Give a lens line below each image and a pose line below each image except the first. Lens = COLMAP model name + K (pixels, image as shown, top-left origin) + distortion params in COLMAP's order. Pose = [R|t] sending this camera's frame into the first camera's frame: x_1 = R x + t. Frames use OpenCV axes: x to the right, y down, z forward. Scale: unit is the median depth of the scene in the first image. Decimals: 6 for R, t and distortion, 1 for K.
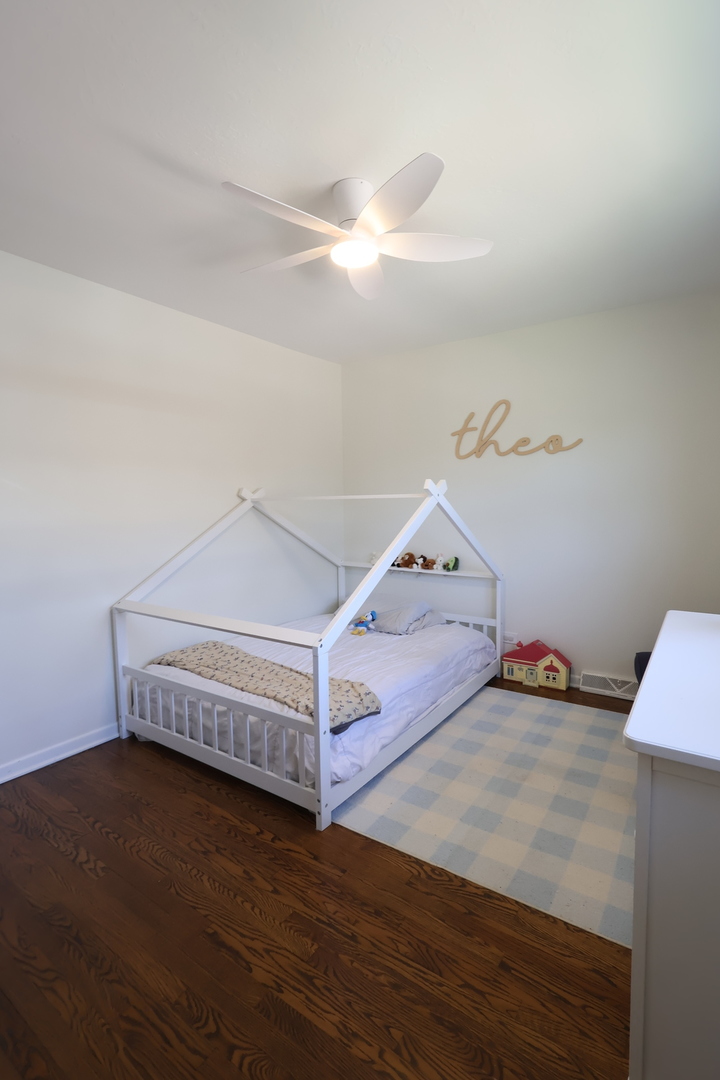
lens RADIAL K [[503.5, 0, 360.0], [0, 503.5, 540.0], [0, 0, 1]] dist [-0.001949, 0.001831]
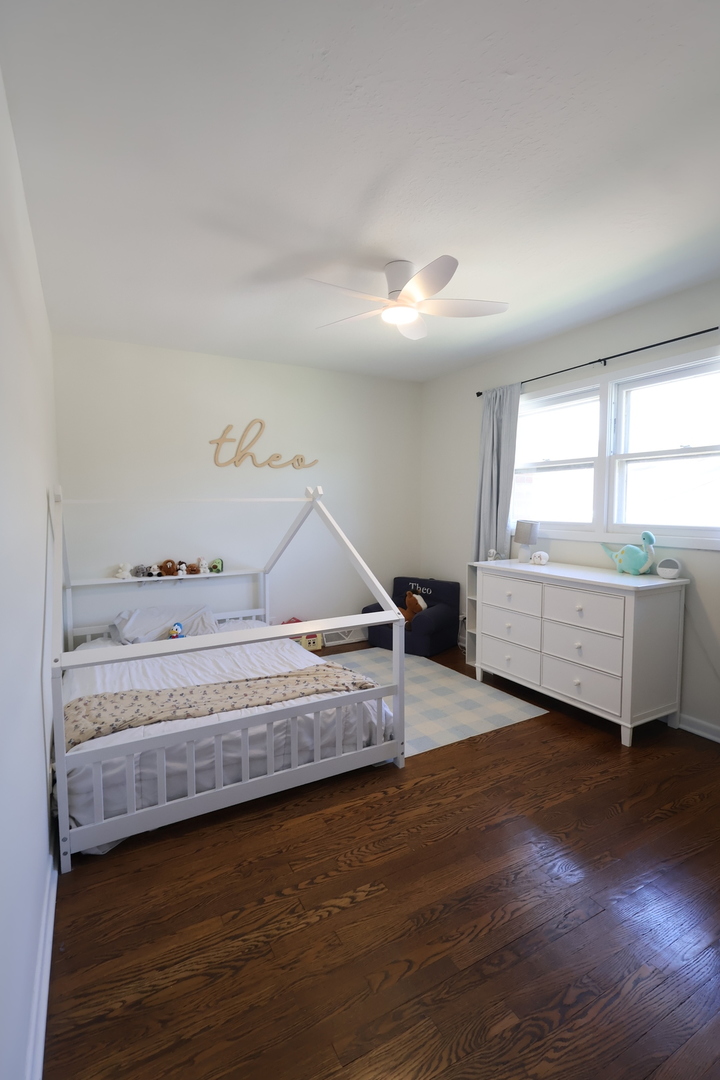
lens RADIAL K [[503.5, 0, 360.0], [0, 503.5, 540.0], [0, 0, 1]] dist [-0.001949, 0.001831]
pose [[0.446005, -0.054858, 0.893348, -0.682972], [0.070647, 0.997163, 0.025963, -0.013103], [-0.892238, 0.051533, 0.448615, 0.286569]]
